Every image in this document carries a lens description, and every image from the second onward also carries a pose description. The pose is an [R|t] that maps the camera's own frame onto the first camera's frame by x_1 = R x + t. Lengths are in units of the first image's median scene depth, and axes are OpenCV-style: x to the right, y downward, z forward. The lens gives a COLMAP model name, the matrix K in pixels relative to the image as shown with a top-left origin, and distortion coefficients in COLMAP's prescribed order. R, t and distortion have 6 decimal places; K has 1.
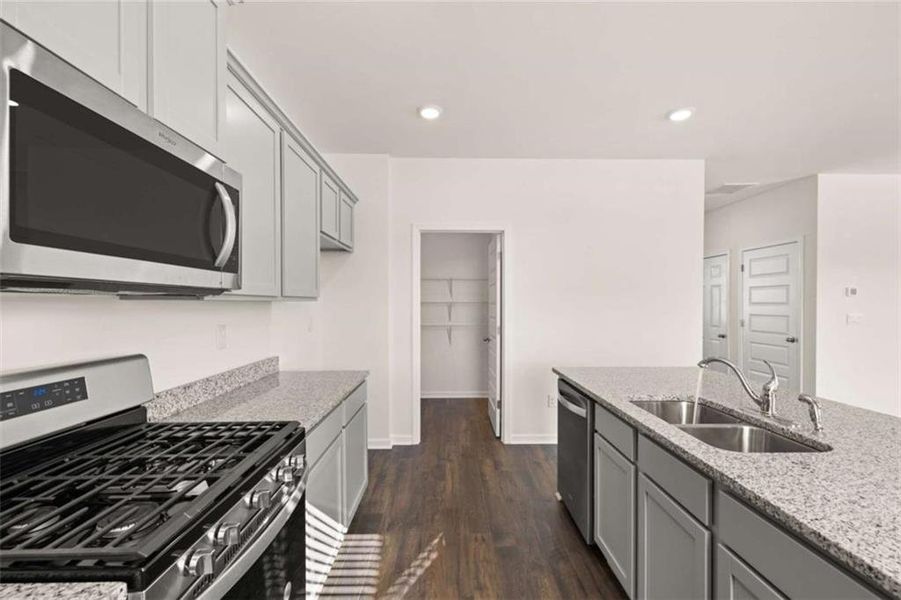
lens RADIAL K [[377.5, 0, 450.5], [0, 377.5, 300.0], [0, 0, 1]] dist [-0.000110, 0.000467]
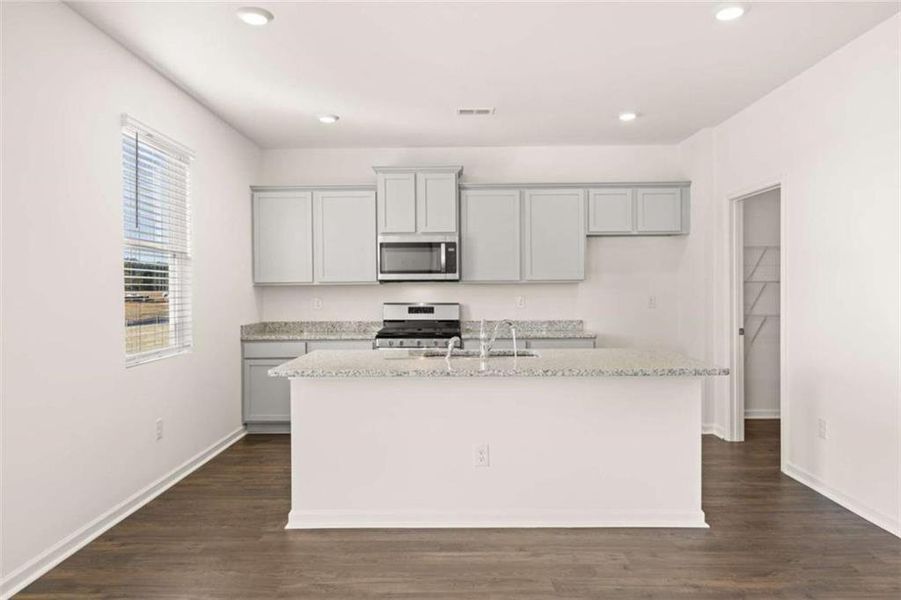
lens RADIAL K [[591.4, 0, 450.5], [0, 591.4, 300.0], [0, 0, 1]] dist [-0.002771, -0.001334]
pose [[-0.007542, 0.013254, -0.999884, 2.456546], [0.009362, 0.999869, 0.013183, 0.043392], [0.999928, -0.009262, -0.007665, 0.672356]]
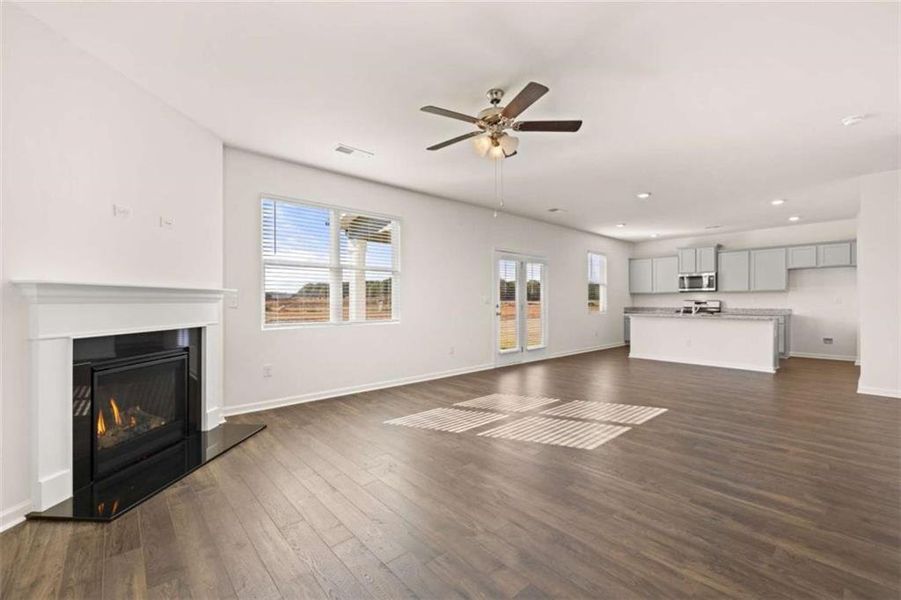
lens RADIAL K [[377.5, 0, 450.5], [0, 377.5, 300.0], [0, 0, 1]] dist [-0.000110, 0.000467]
pose [[-0.744004, -0.002966, -0.668169, 4.894193], [0.001462, 0.999981, -0.006068, 0.116912], [0.668174, -0.005492, -0.743985, 1.913727]]
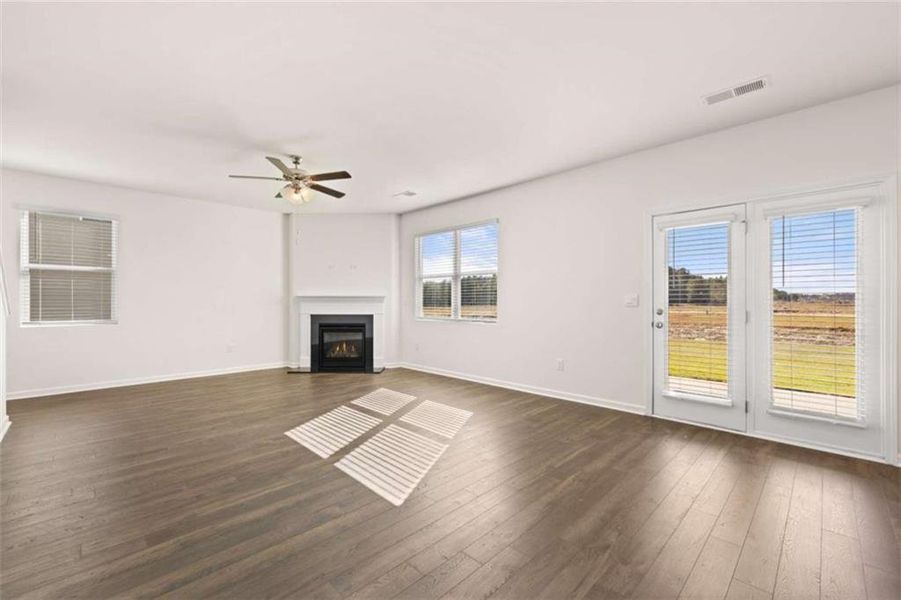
lens RADIAL K [[378.1, 0, 450.5], [0, 378.1, 300.0], [0, 0, 1]] dist [-0.004833, -0.000266]
pose [[-0.706649, 0.001168, 0.707563, 1.689612], [-0.004397, 0.999972, -0.006043, 0.112936], [-0.707551, -0.007381, -0.706624, 1.822469]]
